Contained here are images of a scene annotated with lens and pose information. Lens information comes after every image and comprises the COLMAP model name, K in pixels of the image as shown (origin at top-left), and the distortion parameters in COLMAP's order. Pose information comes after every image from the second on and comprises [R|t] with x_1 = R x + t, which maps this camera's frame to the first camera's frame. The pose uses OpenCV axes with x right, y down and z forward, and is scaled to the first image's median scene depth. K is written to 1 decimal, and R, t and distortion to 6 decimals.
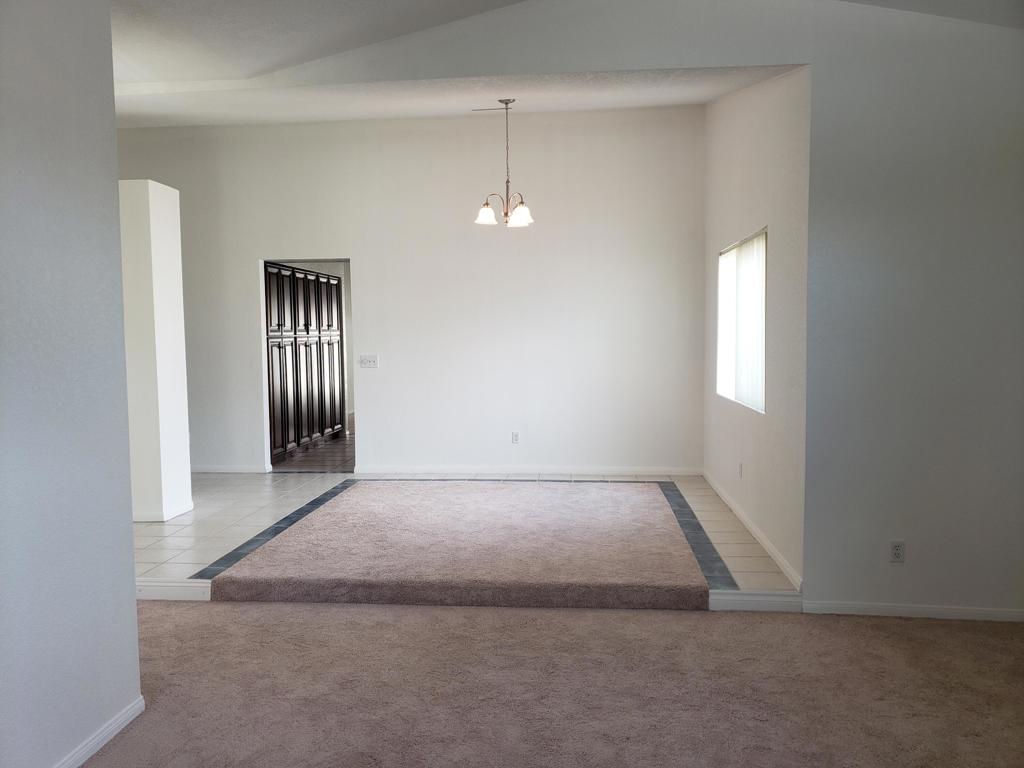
lens RADIAL K [[796.1, 0, 499.4], [0, 796.1, 360.7], [0, 0, 1]] dist [0.094589, -0.131796]
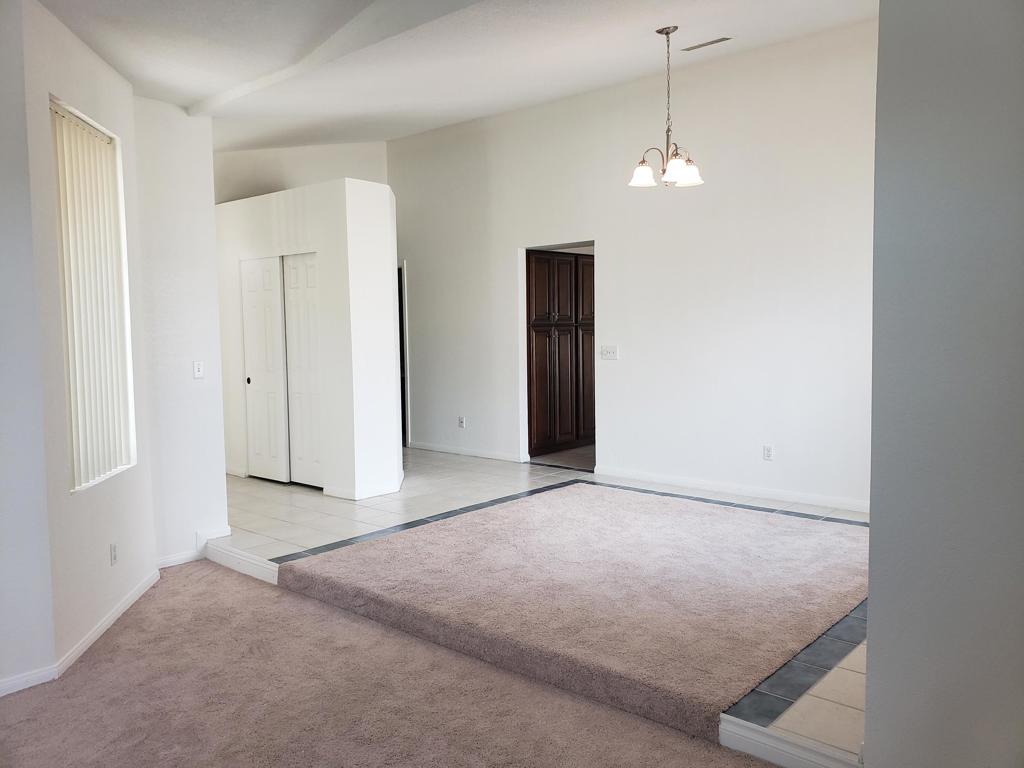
lens RADIAL K [[796.1, 0, 499.4], [0, 796.1, 360.7], [0, 0, 1]] dist [0.094589, -0.131796]
pose [[0.813383, 0.026530, -0.581124, 0.422802], [-0.015951, 0.999601, 0.023309, -0.014128], [0.581510, -0.009689, 0.813481, 0.310700]]
